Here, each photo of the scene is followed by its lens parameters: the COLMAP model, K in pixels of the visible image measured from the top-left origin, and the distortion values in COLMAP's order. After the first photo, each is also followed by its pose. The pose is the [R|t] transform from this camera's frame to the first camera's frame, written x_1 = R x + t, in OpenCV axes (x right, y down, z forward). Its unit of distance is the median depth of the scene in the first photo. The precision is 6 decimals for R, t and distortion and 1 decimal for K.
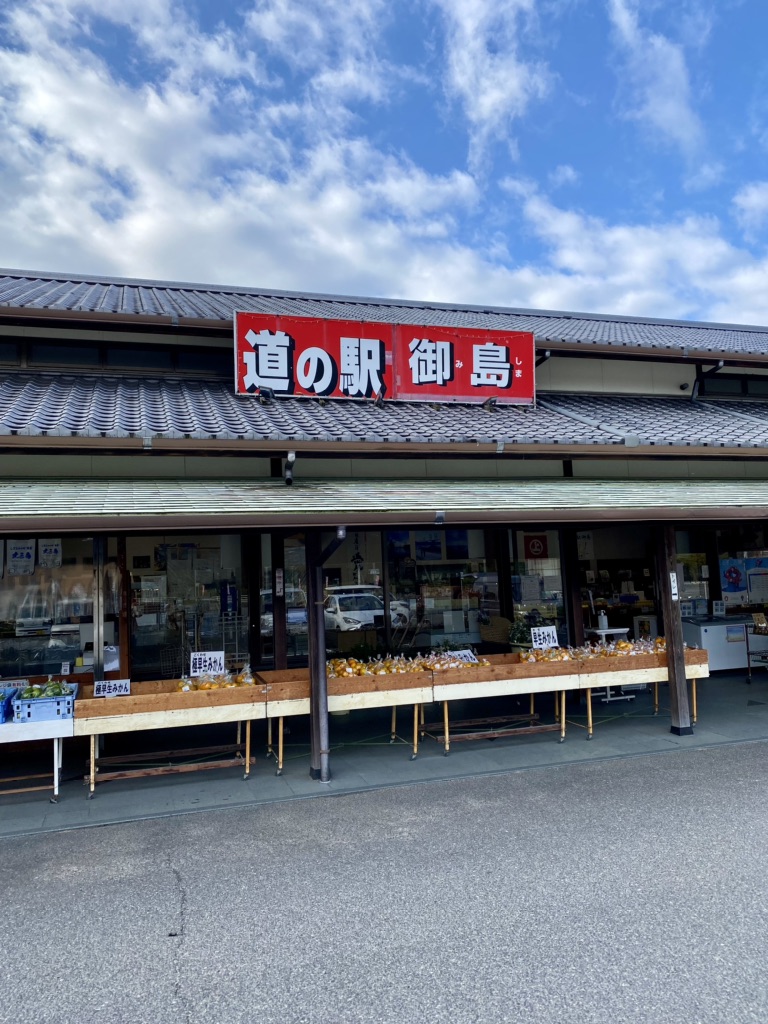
lens RADIAL K [[775.2, 0, 384.0], [0, 775.2, 512.0], [0, 0, 1]] dist [0.112645, -0.192251]
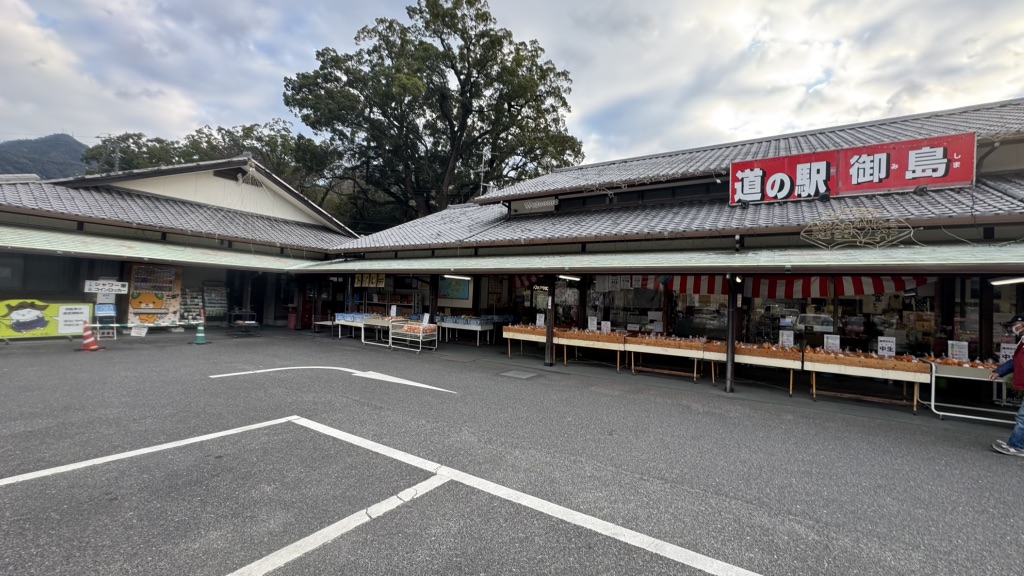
lens RADIAL K [[410.2, 0, 512.0], [0, 410.2, 288.0], [0, 0, 1]] dist [-0.002543, -0.000311]
pose [[0.627383, 0.045940, -0.777354, 0.268286], [0.001706, 0.998175, 0.060368, -0.003632], [0.778709, -0.039200, 0.626160, -0.088230]]
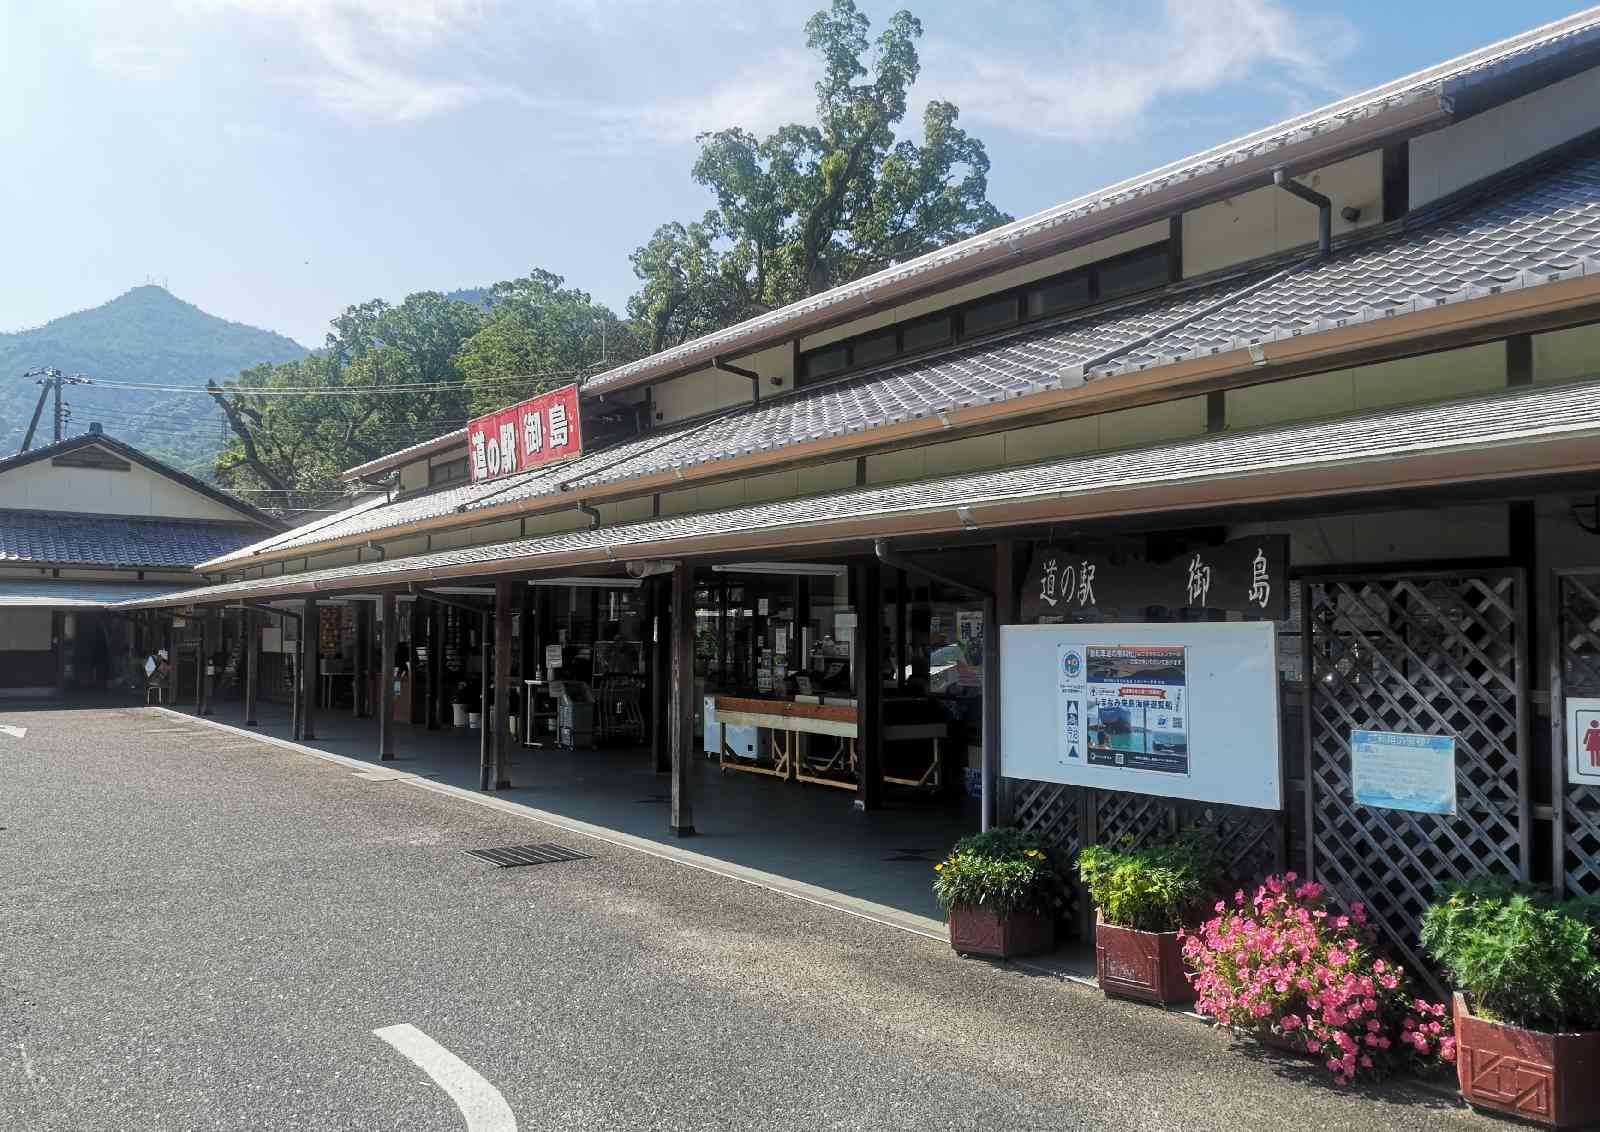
lens RADIAL K [[1310.5, 0, 800.0], [0, 1310.5, 566.0], [0, 0, 1]] dist [0.068132, -0.001905]
pose [[0.285237, -0.006679, -0.958434, 2.012223], [0.078687, 0.996763, 0.016471, -0.004767], [0.955221, -0.080114, 0.284840, 0.835562]]
